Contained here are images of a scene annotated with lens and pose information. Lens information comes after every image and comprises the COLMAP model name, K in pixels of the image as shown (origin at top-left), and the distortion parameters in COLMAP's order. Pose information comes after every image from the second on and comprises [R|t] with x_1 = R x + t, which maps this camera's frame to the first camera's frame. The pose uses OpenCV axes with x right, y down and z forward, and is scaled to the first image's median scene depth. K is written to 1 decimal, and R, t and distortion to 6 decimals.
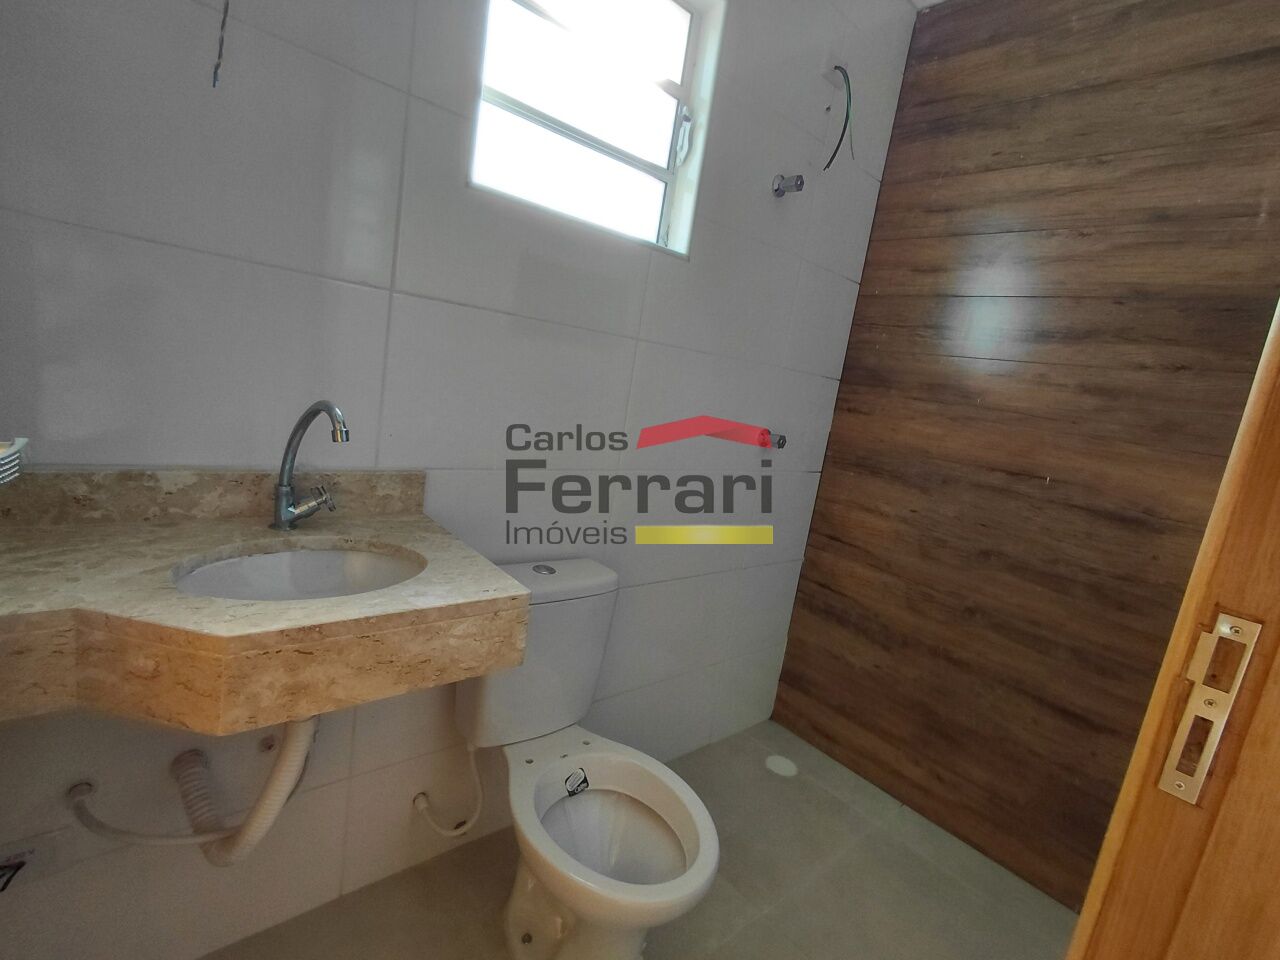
lens RADIAL K [[599.4, 0, 640.0], [0, 599.4, 480.0], [0, 0, 1]] dist [0.000502, 0.000817]
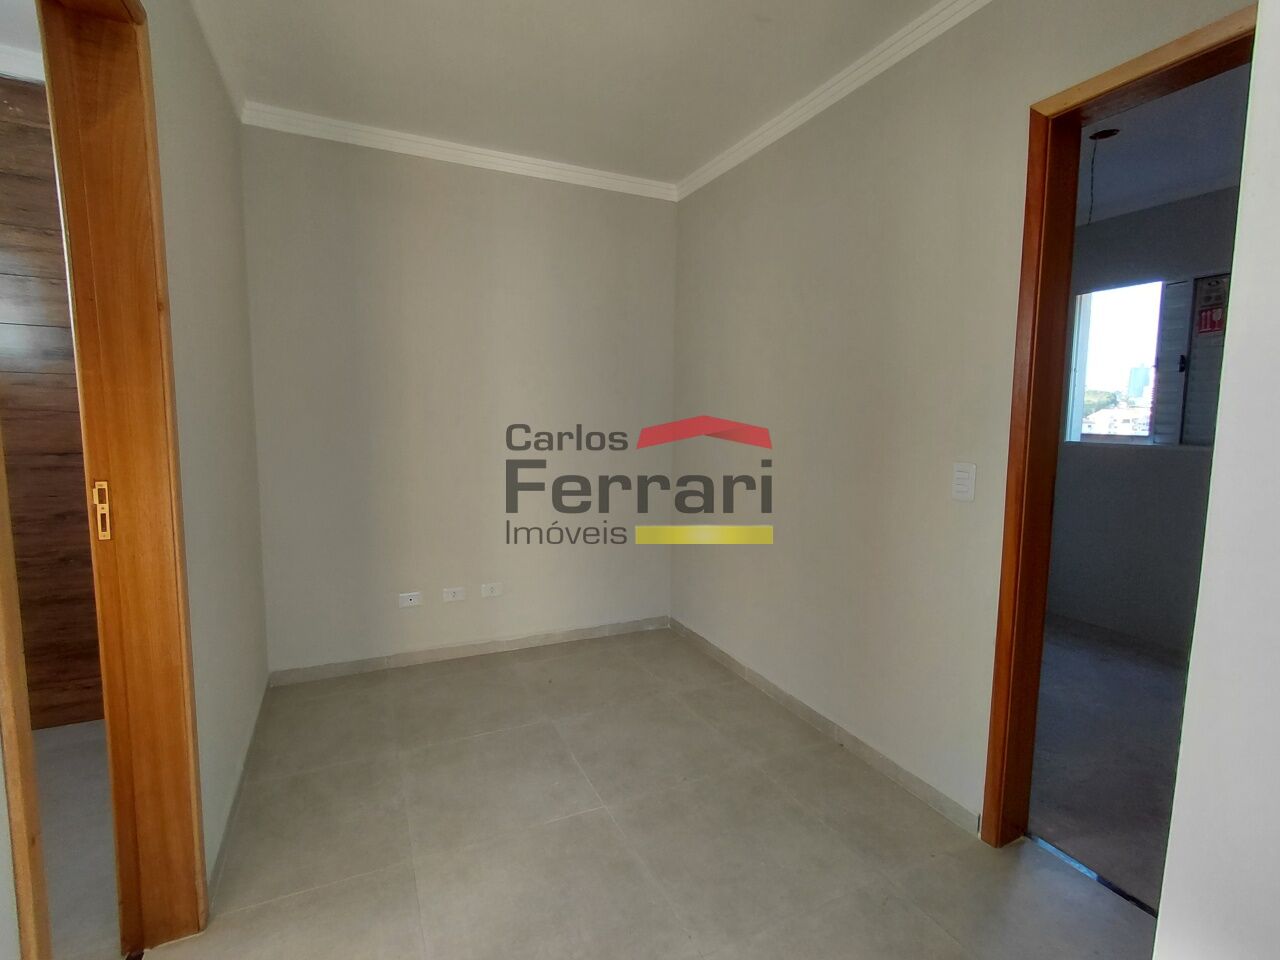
lens RADIAL K [[595.9, 0, 633.0], [0, 595.9, 476.7], [0, 0, 1]] dist [-0.005747, 0.000130]
pose [[0.275168, -0.244262, 0.929849, -1.235908], [0.194797, 0.961290, 0.194875, 0.126102], [-0.941455, 0.127508, 0.312097, -2.753152]]
